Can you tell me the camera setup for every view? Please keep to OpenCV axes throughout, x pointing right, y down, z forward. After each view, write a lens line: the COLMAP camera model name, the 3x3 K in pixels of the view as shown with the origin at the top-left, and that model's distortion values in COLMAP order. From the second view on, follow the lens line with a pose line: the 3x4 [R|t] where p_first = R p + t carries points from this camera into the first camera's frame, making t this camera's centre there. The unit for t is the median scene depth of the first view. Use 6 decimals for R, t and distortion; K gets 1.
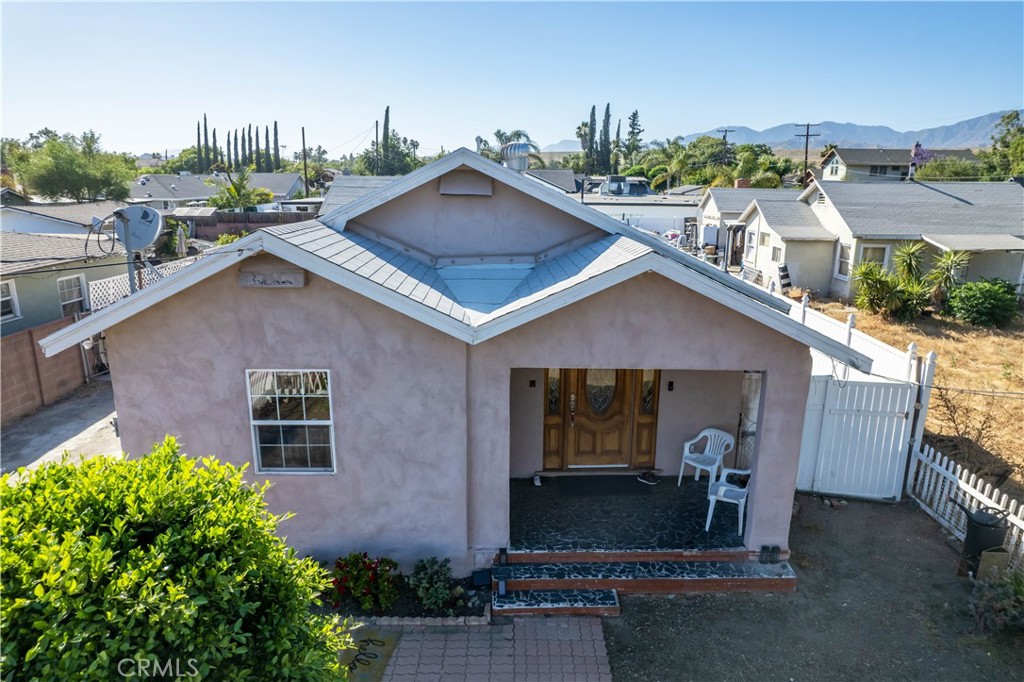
lens RADIAL K [[662.9, 0, 509.5], [0, 662.9, 342.0], [0, 0, 1]] dist [-0.050638, 0.007270]
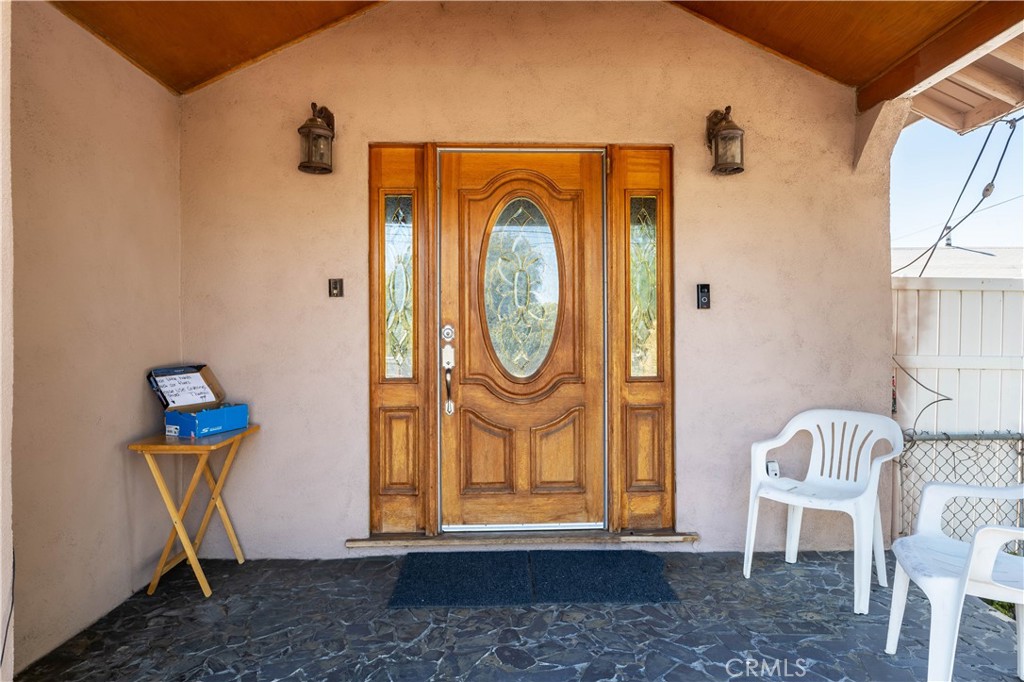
lens RADIAL K [[624.9, 0, 517.2], [0, 624.9, 339.5], [0, 0, 1]] dist [0.001165, 0.002204]
pose [[0.999964, -0.008508, -0.000722, 0.133001], [0.008107, 0.972585, -0.232406, 0.168858], [0.002680, 0.232391, 0.972619, 0.638009]]
